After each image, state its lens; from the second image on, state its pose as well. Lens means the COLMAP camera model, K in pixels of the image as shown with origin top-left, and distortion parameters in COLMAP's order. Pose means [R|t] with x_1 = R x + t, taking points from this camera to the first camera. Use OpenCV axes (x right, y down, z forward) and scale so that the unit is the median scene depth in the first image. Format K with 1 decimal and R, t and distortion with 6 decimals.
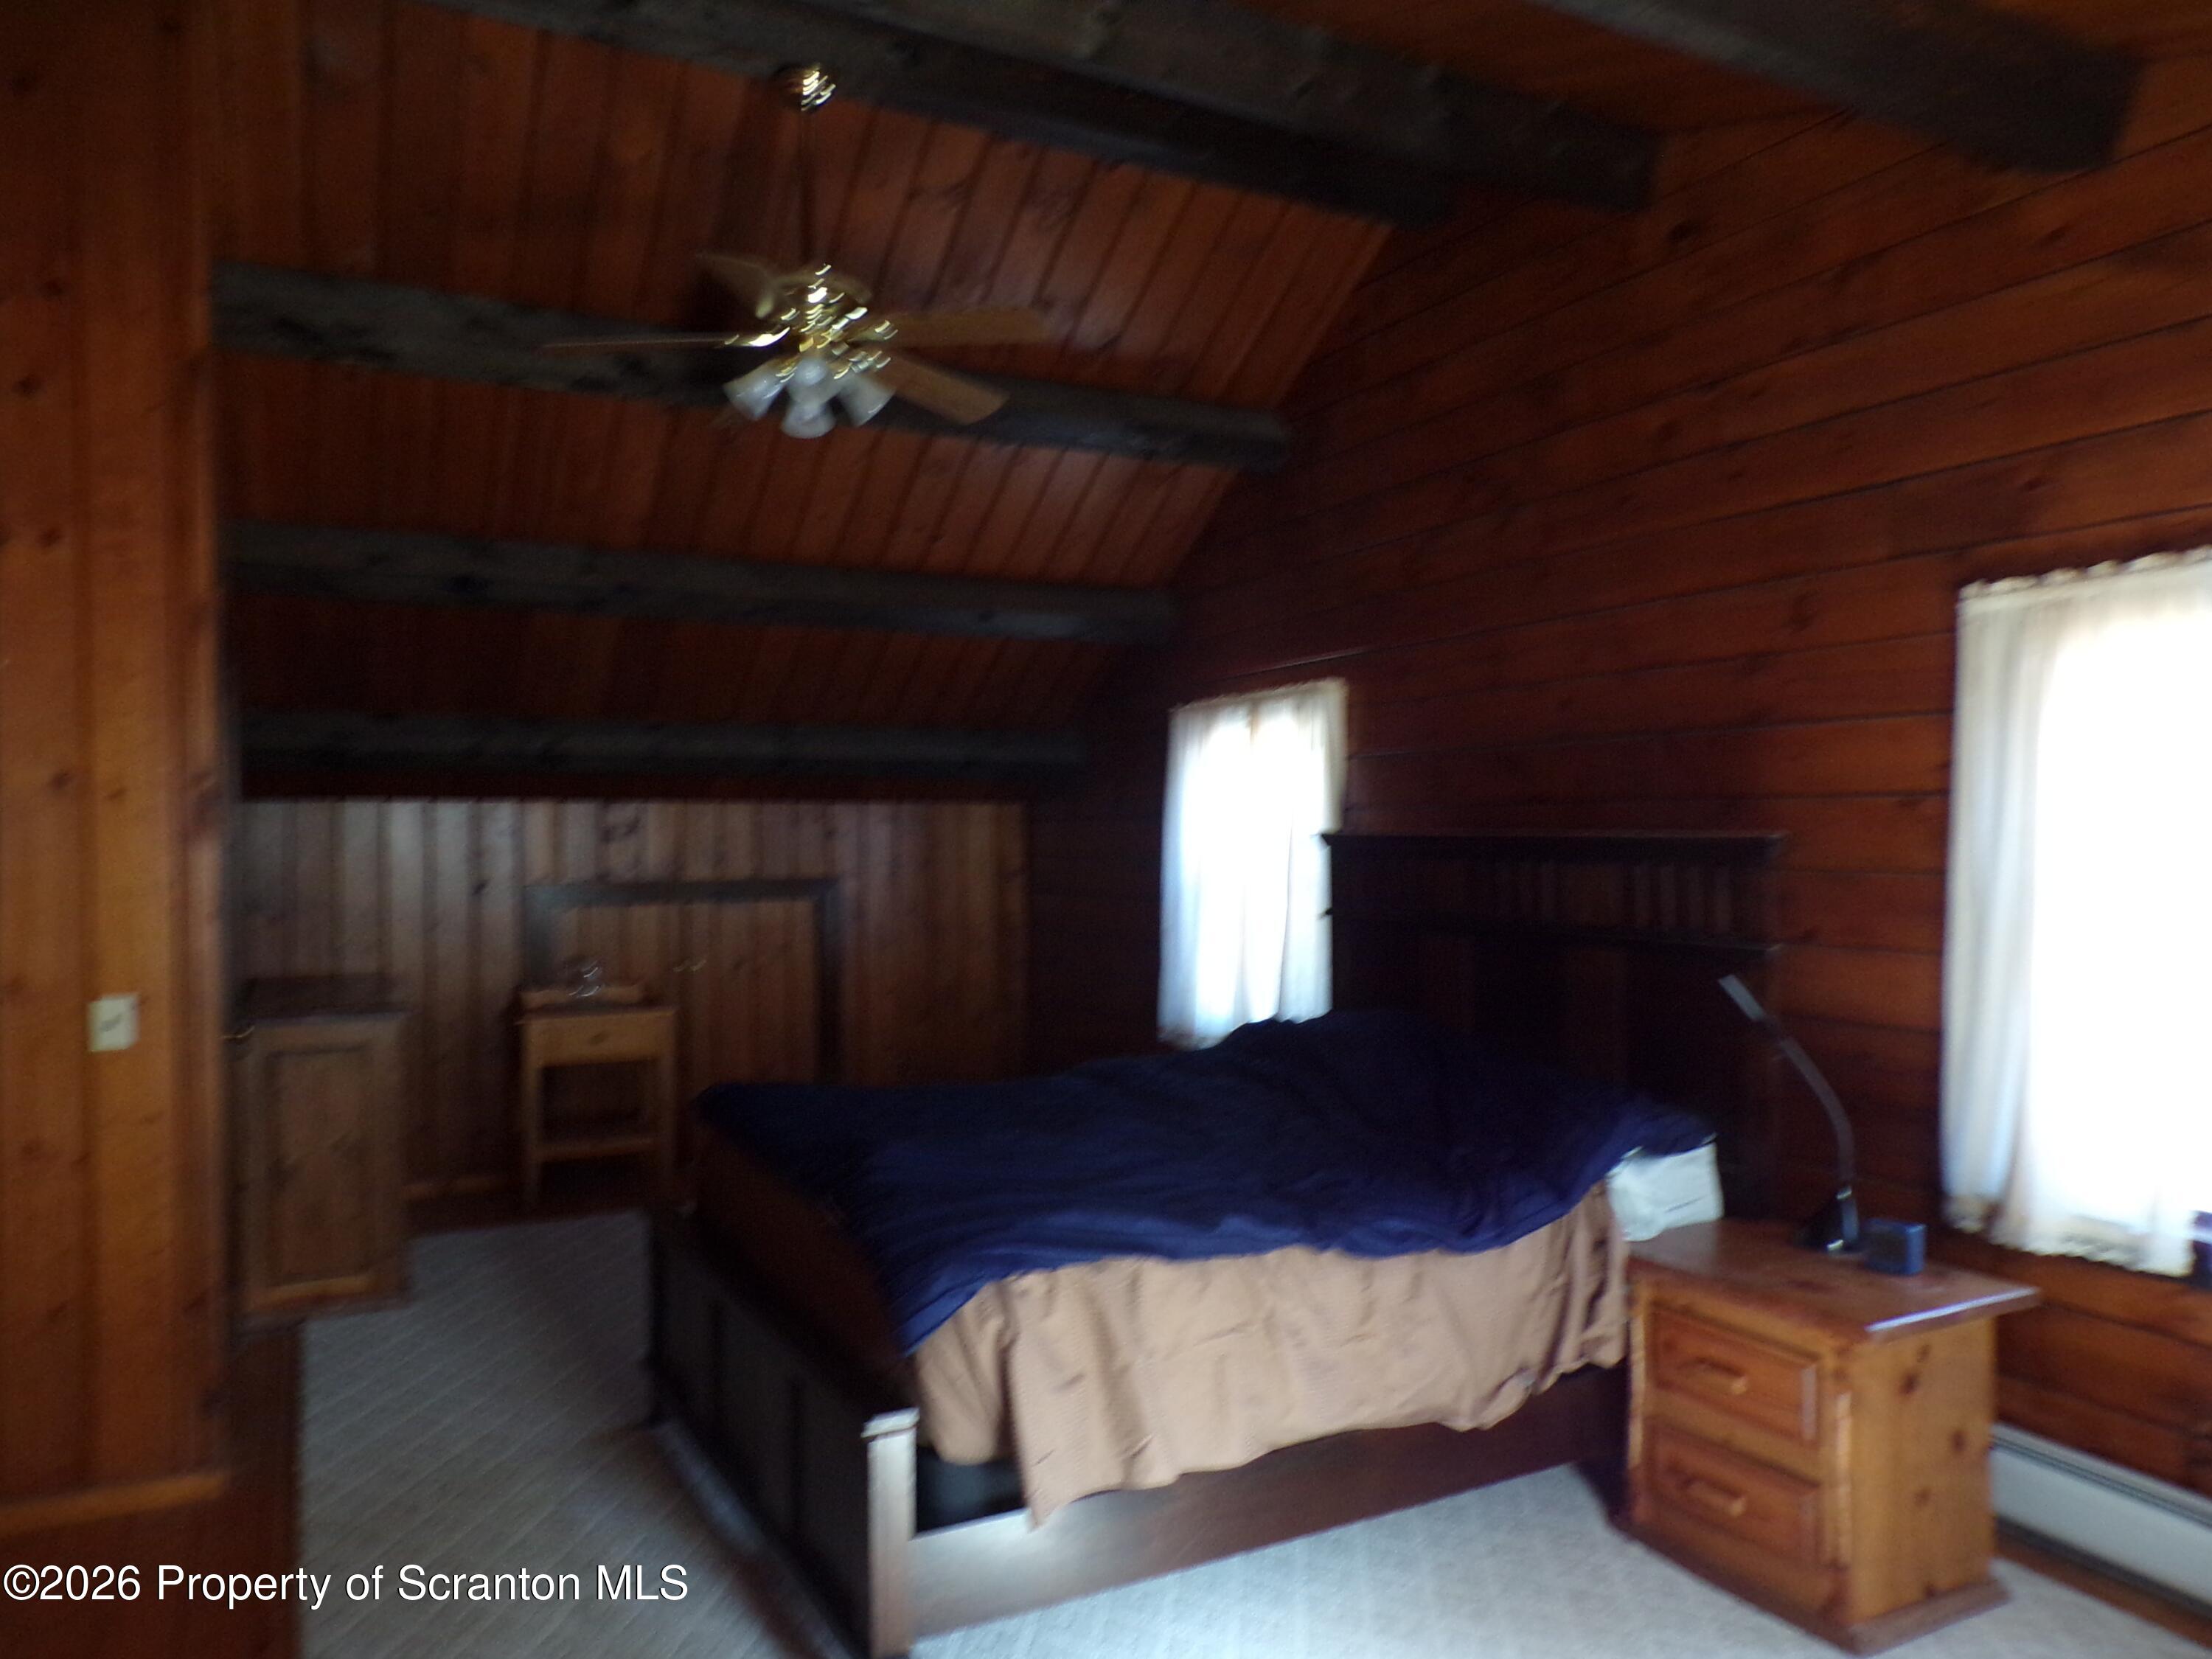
lens RADIAL K [[1485.0, 0, 1107.8], [0, 1485.0, 837.9], [0, 0, 1]] dist [-0.004982, 0.010332]
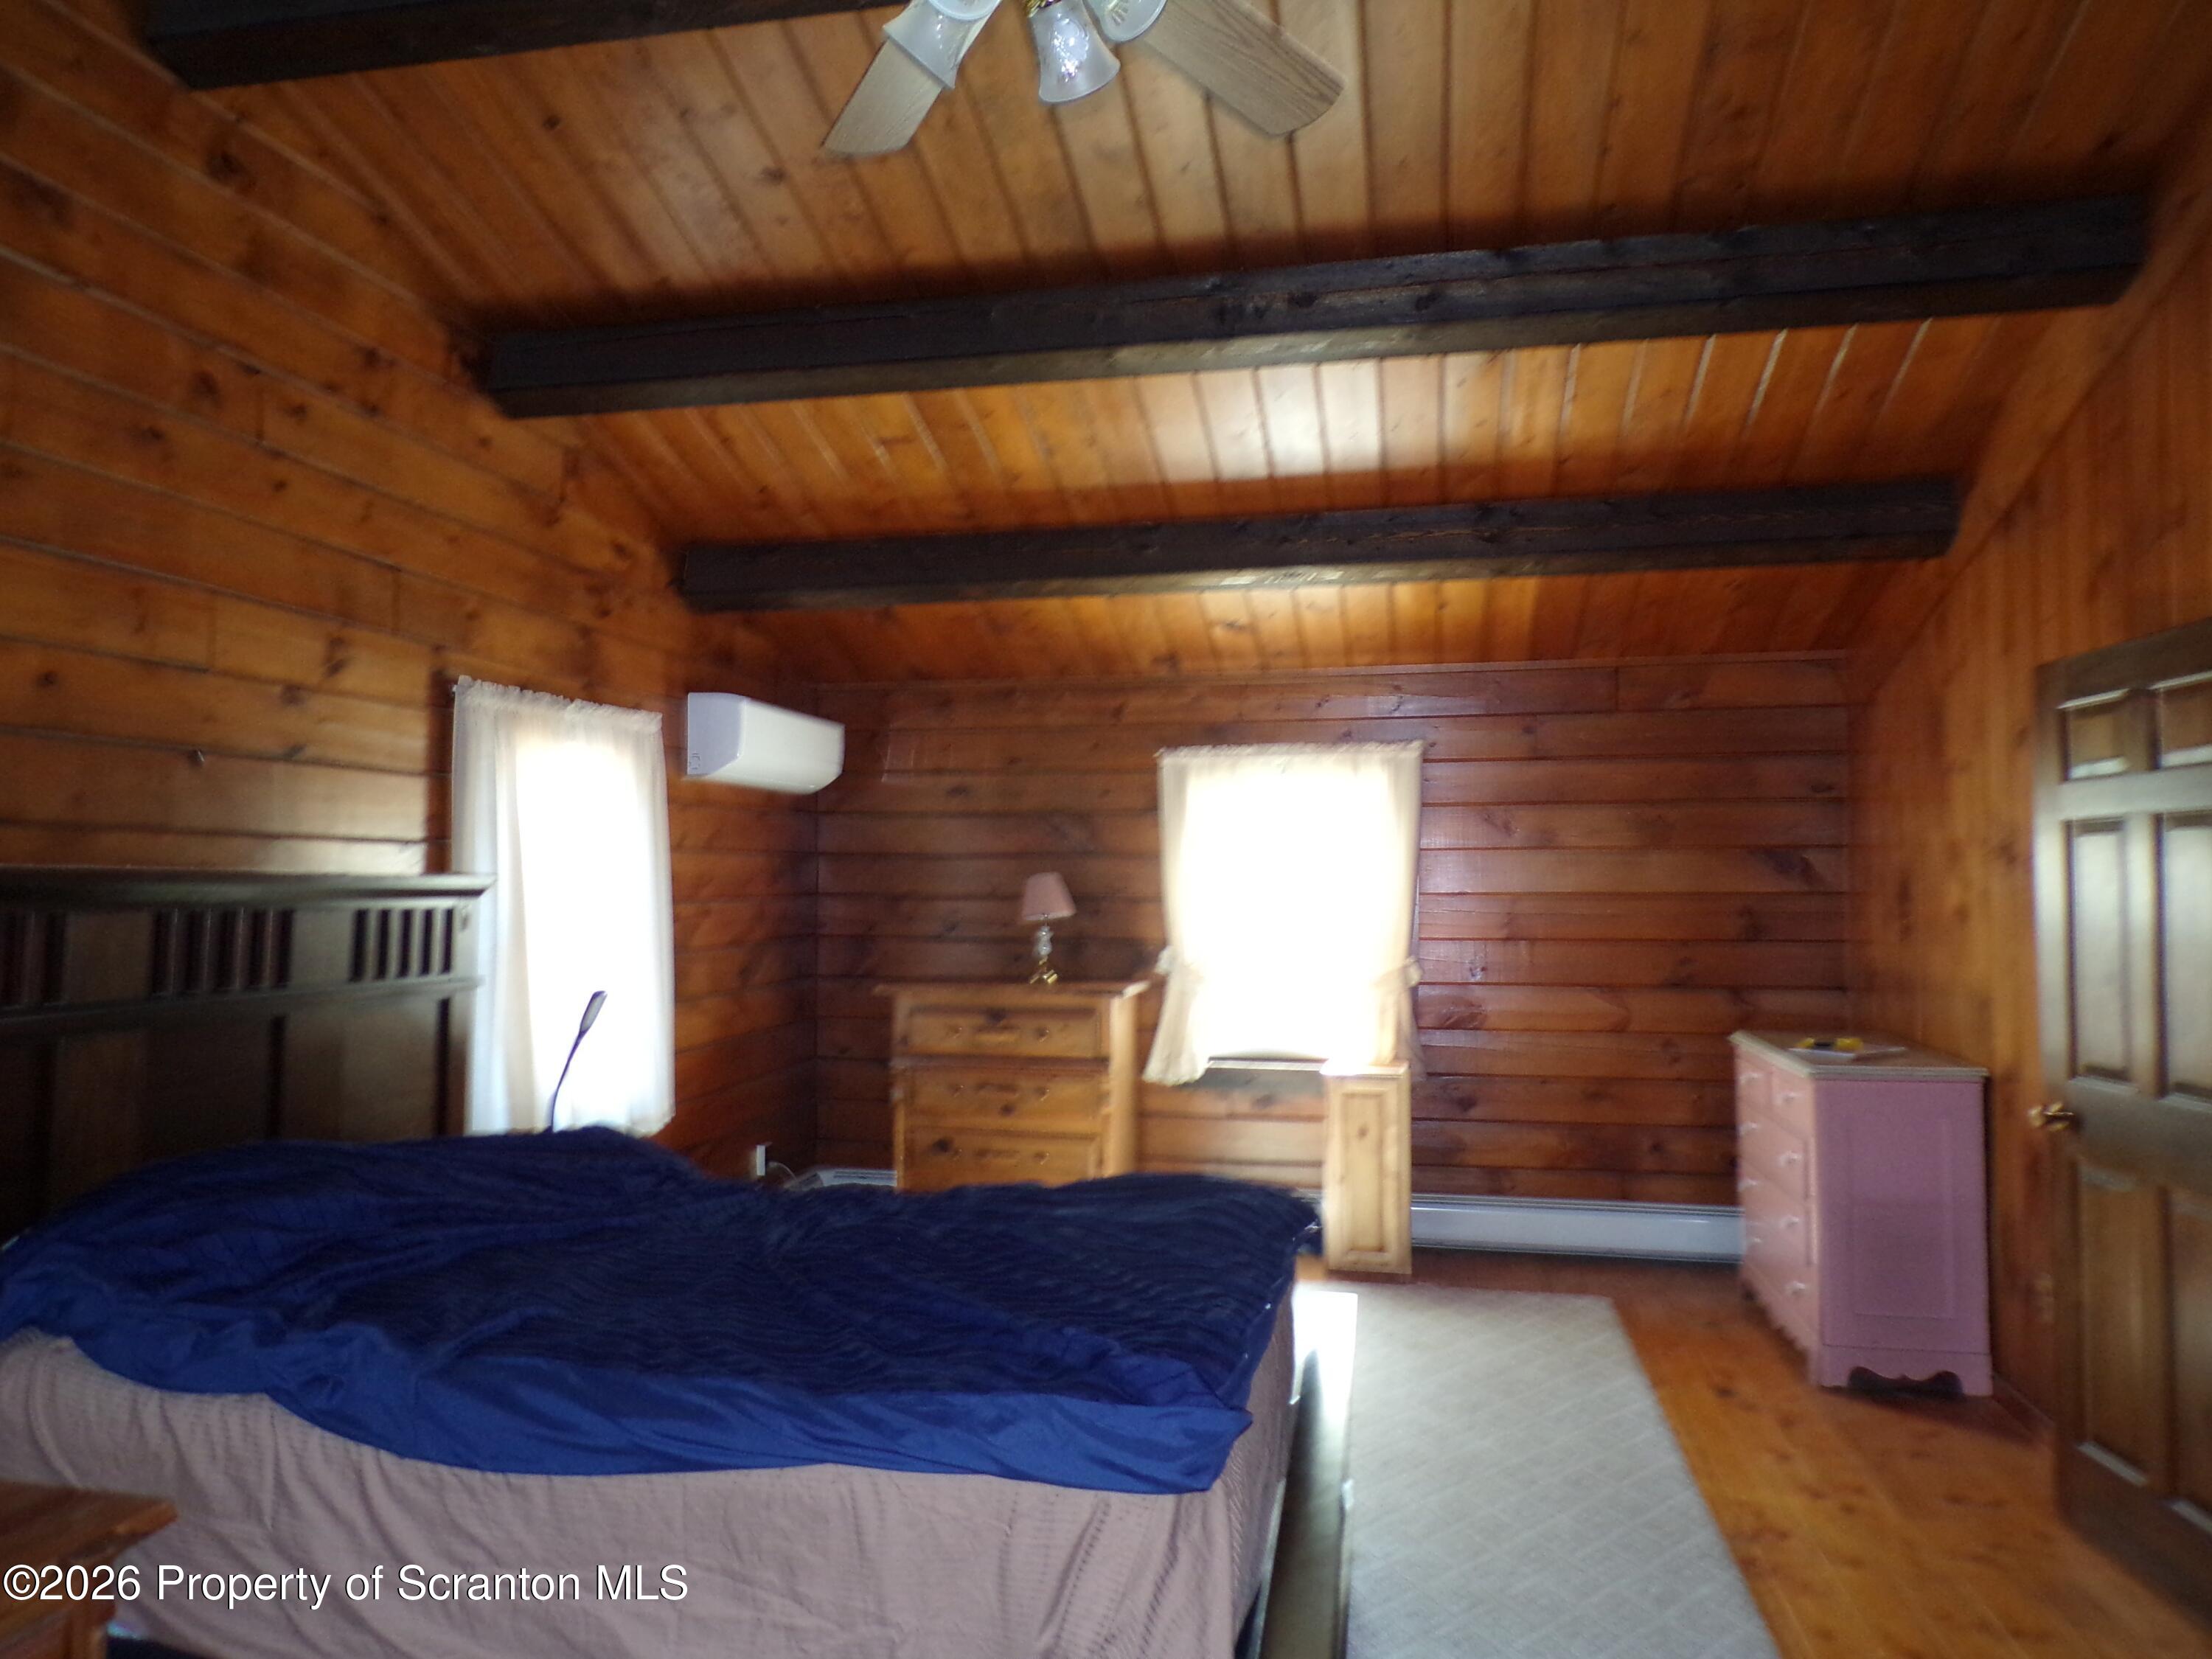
lens RADIAL K [[1485.0, 0, 1102.3], [0, 1485.0, 826.5], [0, 0, 1]] dist [-0.004982, 0.010332]
pose [[-0.738300, 0.029846, 0.673812, -0.639559], [0.007045, 0.999307, -0.036545, 0.006964], [-0.674436, -0.022234, -0.737998, 1.466937]]
